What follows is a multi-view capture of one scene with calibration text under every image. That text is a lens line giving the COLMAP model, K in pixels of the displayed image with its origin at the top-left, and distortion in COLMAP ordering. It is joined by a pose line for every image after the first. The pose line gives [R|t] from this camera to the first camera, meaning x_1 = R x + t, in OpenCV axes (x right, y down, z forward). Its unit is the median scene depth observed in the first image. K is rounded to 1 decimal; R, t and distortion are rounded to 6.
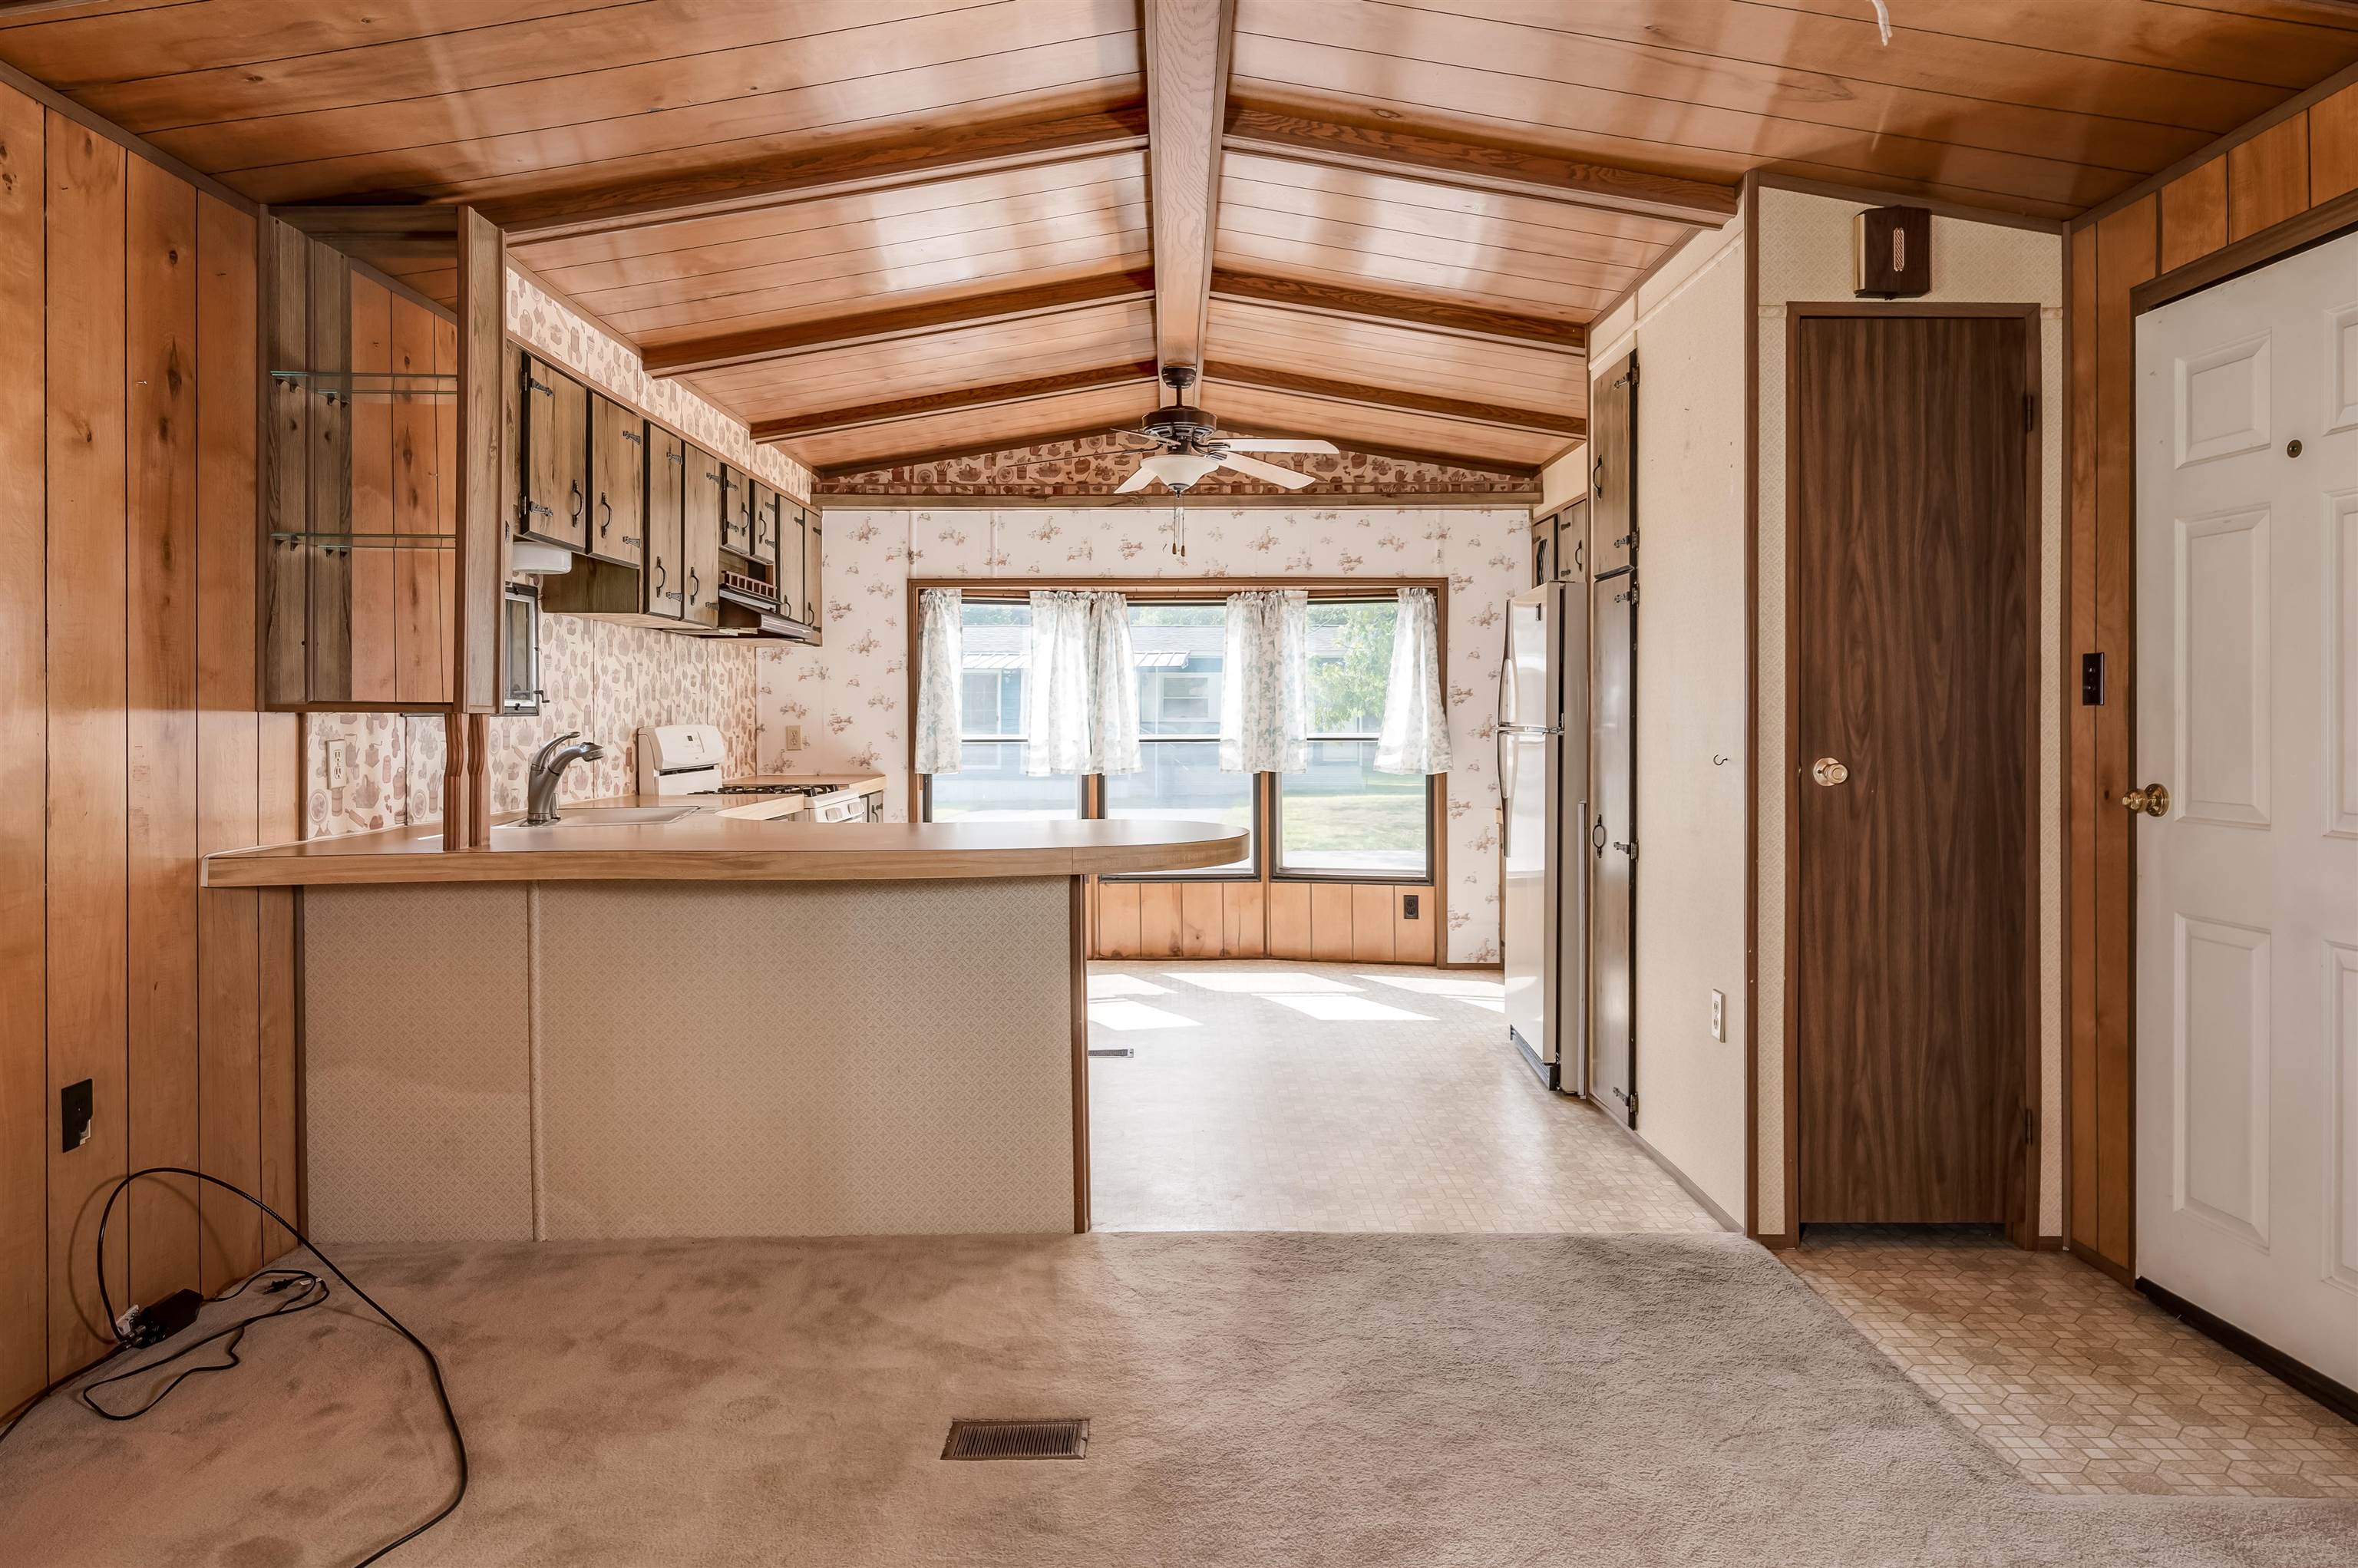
lens RADIAL K [[1375.6, 0, 1149.1], [0, 1375.6, 746.4], [0, 0, 1]] dist [-0.001131, -0.000101]
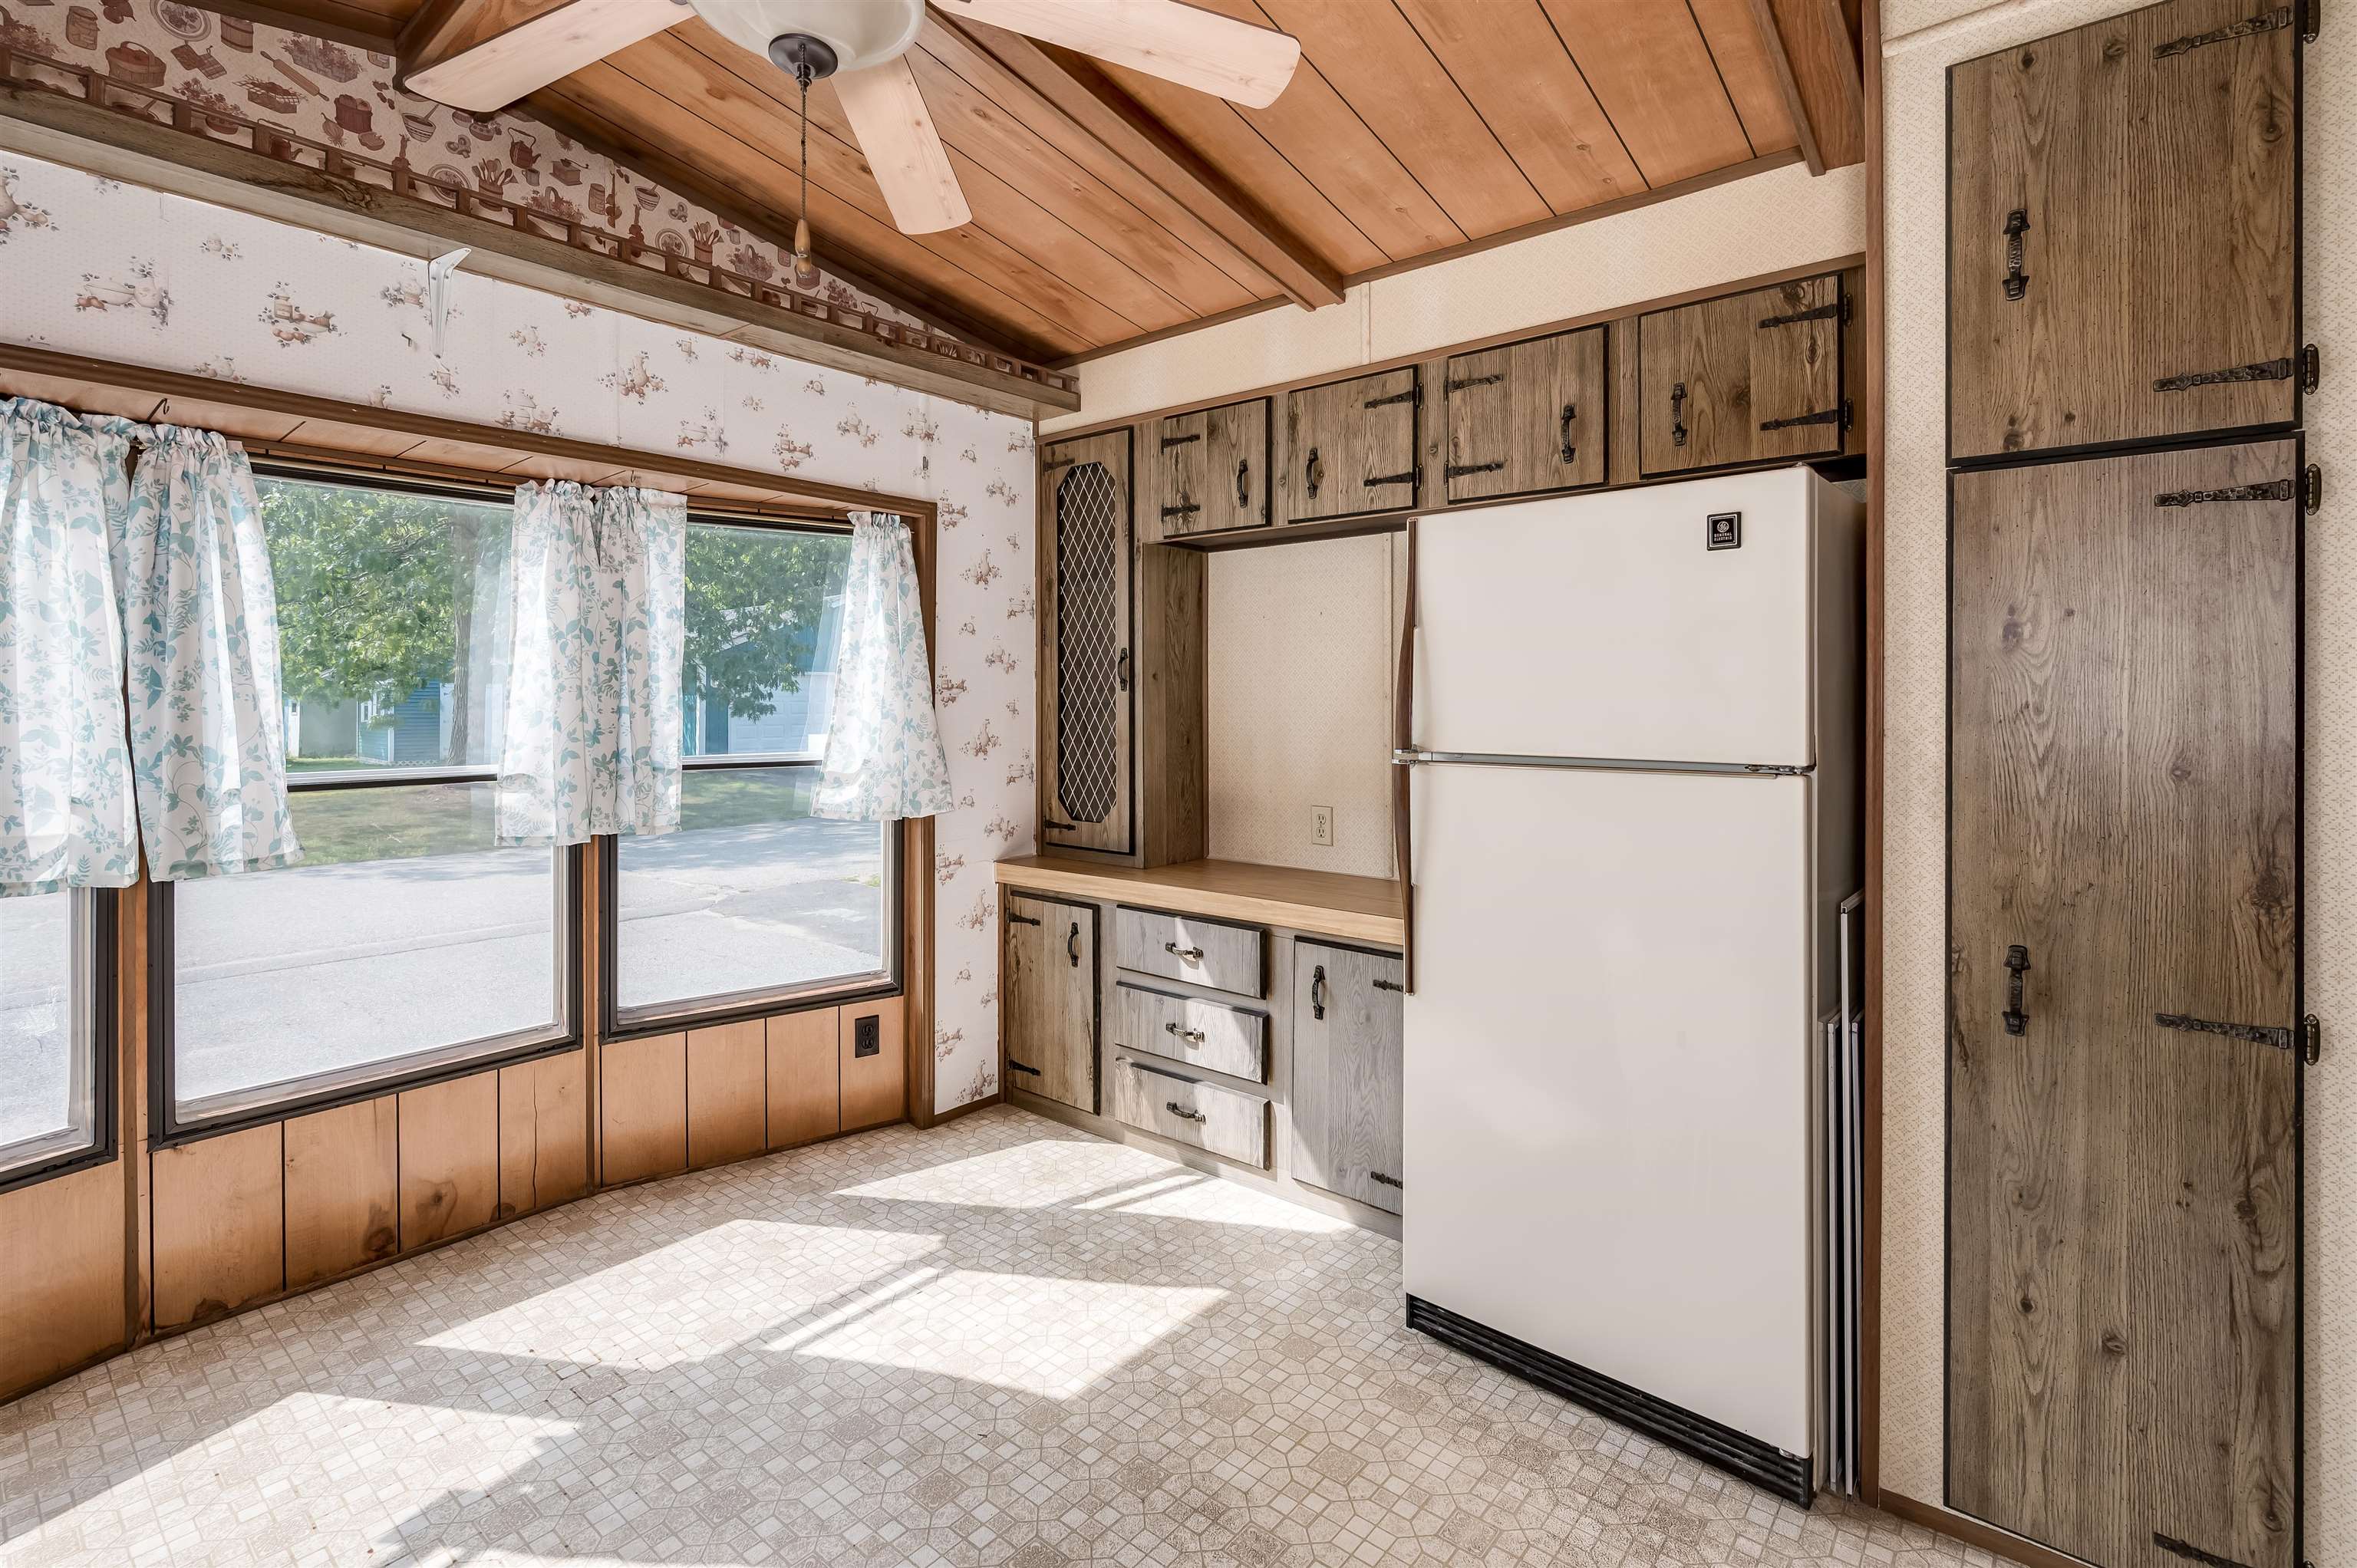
lens RADIAL K [[1081.7, 0, 1175.8], [0, 1081.7, 698.3], [0, 0, 1]] dist [-0.002729, -0.000392]
pose [[0.630899, 0.002764, 0.775860, -0.095820], [0.018486, 0.999656, -0.018593, -0.021611], [-0.775645, 0.026073, 0.630631, 0.593422]]
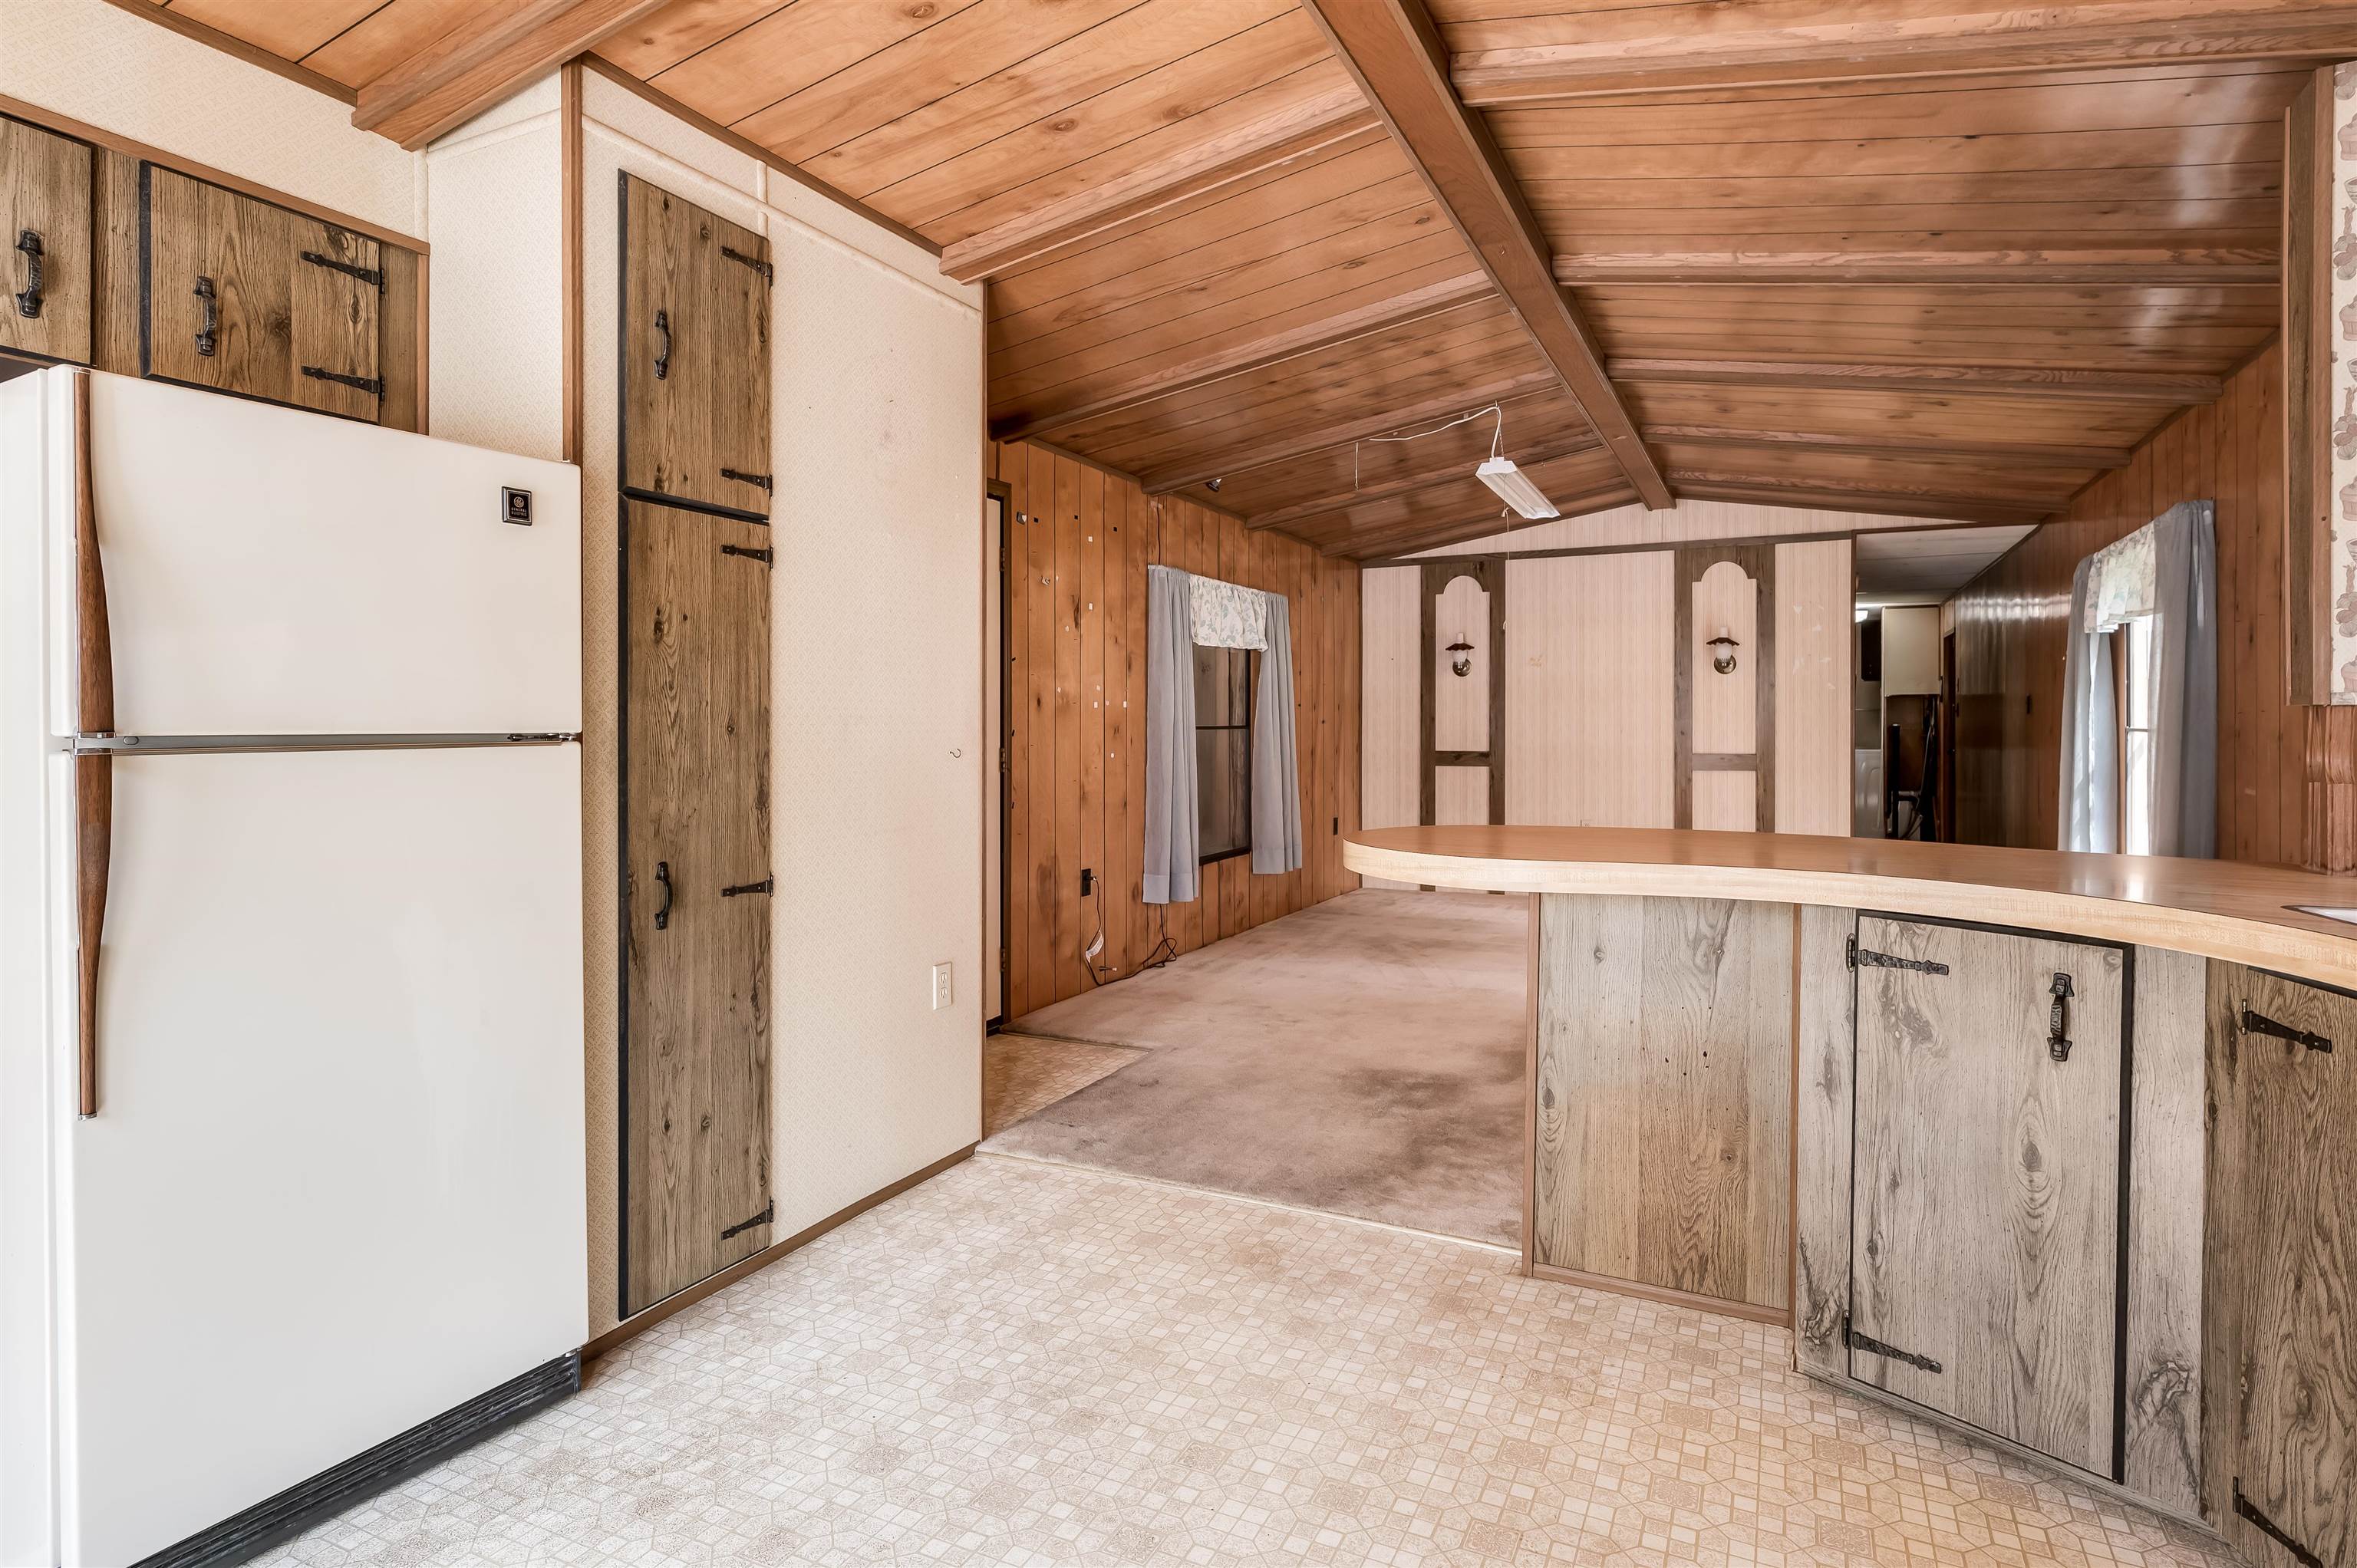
lens RADIAL K [[1243.0, 0, 1172.6], [0, 1243.0, 731.8], [0, 0, 1]] dist [0.001141, -0.000247]
pose [[-0.900690, -0.003552, 0.434448, -0.089604], [0.010578, 0.999491, 0.030103, -0.016182], [-0.434333, 0.031709, -0.900194, 0.862271]]
